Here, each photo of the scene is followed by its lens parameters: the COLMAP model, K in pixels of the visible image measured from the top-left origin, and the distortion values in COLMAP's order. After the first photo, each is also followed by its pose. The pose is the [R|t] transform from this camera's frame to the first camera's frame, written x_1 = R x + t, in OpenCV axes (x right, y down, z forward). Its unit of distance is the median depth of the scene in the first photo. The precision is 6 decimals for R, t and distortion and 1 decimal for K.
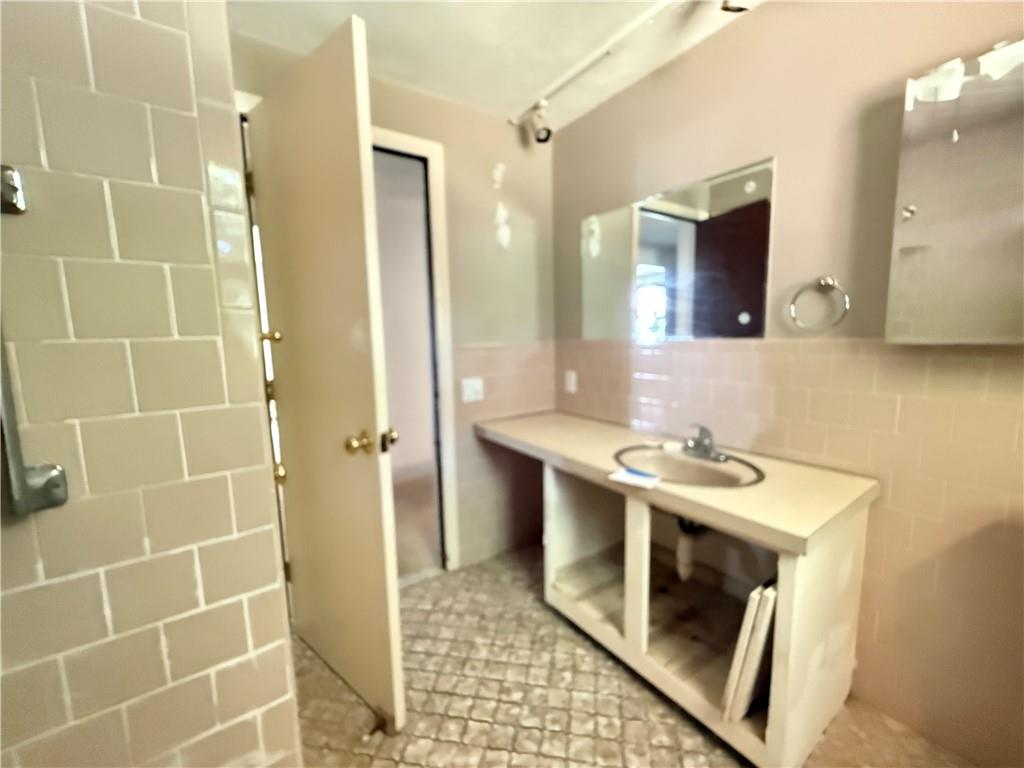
lens RADIAL K [[408.2, 0, 513.6], [0, 408.2, 385.2], [0, 0, 1]] dist [-0.000215, 0.000072]
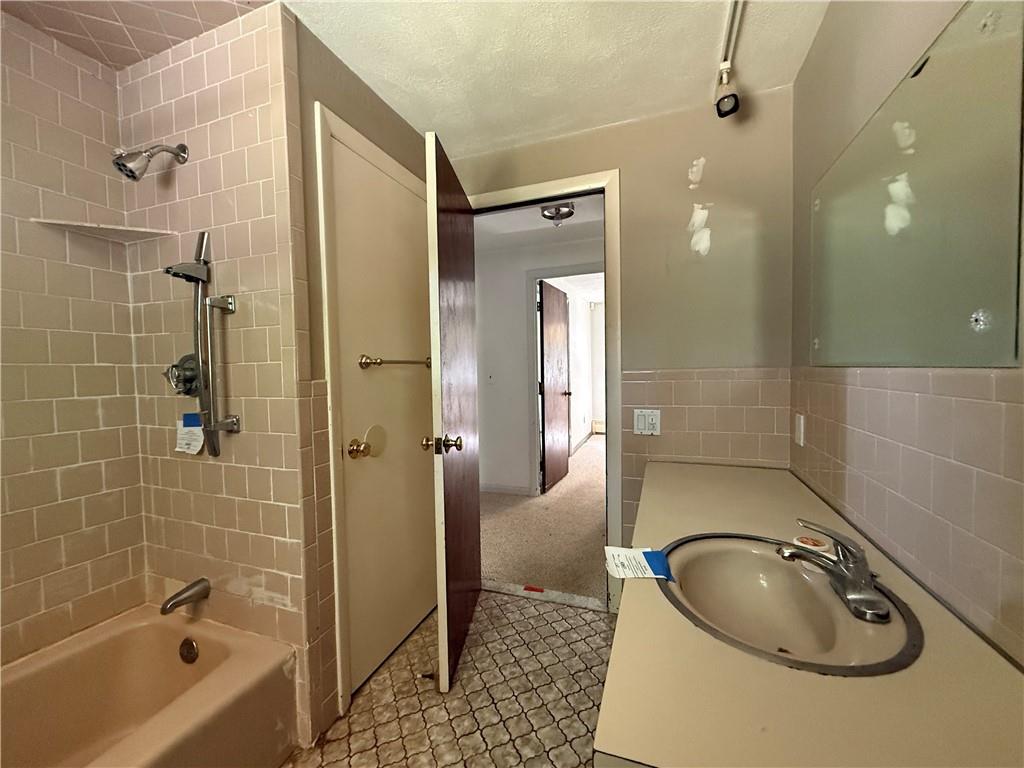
lens RADIAL K [[408.2, 0, 516.3], [0, 408.2, 380.3], [0, 0, 1]] dist [-0.000215, 0.000072]
pose [[0.573814, 0.046560, -0.817661, 0.689086], [-0.099789, 0.994919, -0.013376, -0.055417], [0.812884, 0.089269, 0.575544, 0.366772]]
